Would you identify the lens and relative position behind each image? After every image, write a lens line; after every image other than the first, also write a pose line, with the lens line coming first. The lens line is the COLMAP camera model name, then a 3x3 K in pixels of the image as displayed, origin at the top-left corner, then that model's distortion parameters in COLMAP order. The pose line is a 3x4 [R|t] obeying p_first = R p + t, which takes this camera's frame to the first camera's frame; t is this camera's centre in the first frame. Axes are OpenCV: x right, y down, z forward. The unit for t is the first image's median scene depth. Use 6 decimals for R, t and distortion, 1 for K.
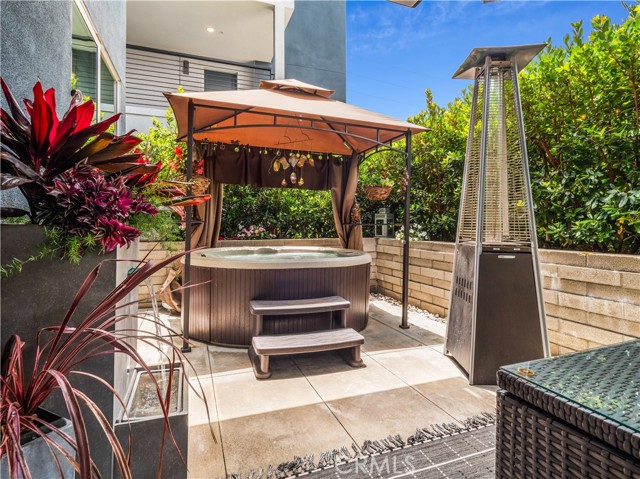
lens RADIAL K [[337.1, 0, 320.0], [0, 337.1, 224.6], [0, 0, 1]] dist [0.000085, -0.000091]
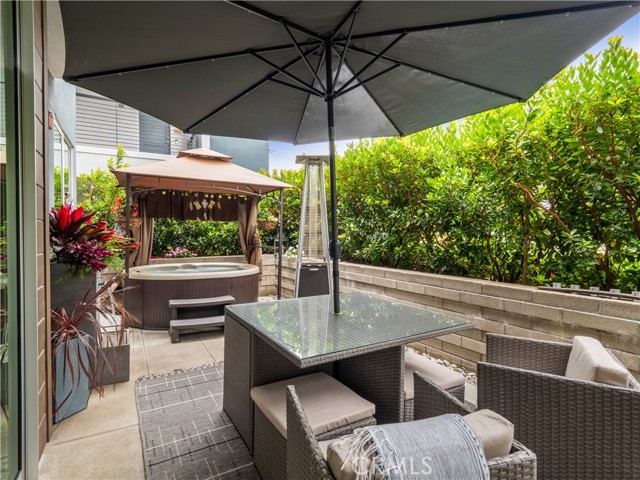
lens RADIAL K [[333.3, 0, 318.1], [0, 333.3, 236.3], [0, 0, 1]] dist [0.002096, 0.000185]
pose [[0.987699, -0.006187, 0.156247, 0.155221], [0.004789, 0.999945, 0.009326, -0.055262], [-0.156296, -0.008463, 0.987674, -0.428159]]
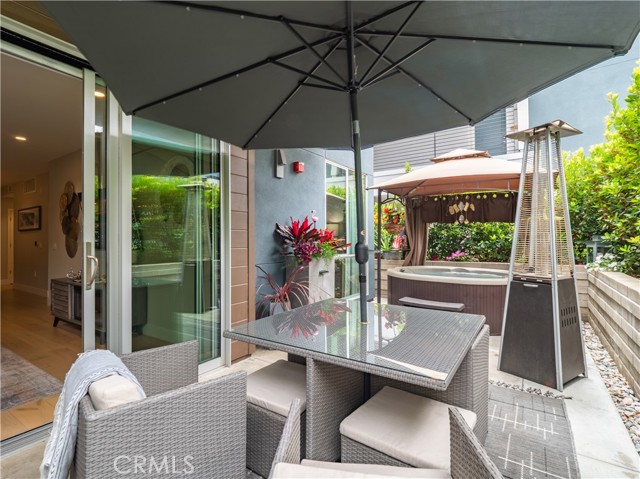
lens RADIAL K [[322.4, 0, 307.8], [0, 322.4, 232.7], [0, 0, 1]] dist [-0.001435, -0.000509]
pose [[0.551381, -0.023662, -0.833918, 0.604359], [0.005776, 0.999682, -0.024547, -0.045768], [0.834234, 0.008718, 0.551342, -0.233393]]
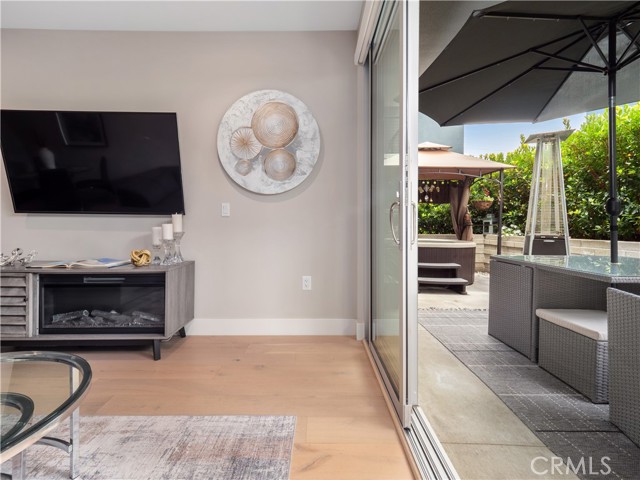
lens RADIAL K [[310.2, 0, 315.4], [0, 310.2, 228.6], [0, 0, 1]] dist [0.007308, -0.000313]
pose [[0.930292, 0.004852, -0.366789, -0.020615], [-0.002313, 0.999970, 0.007363, 0.007224], [0.366813, -0.006002, 0.930275, -0.615097]]
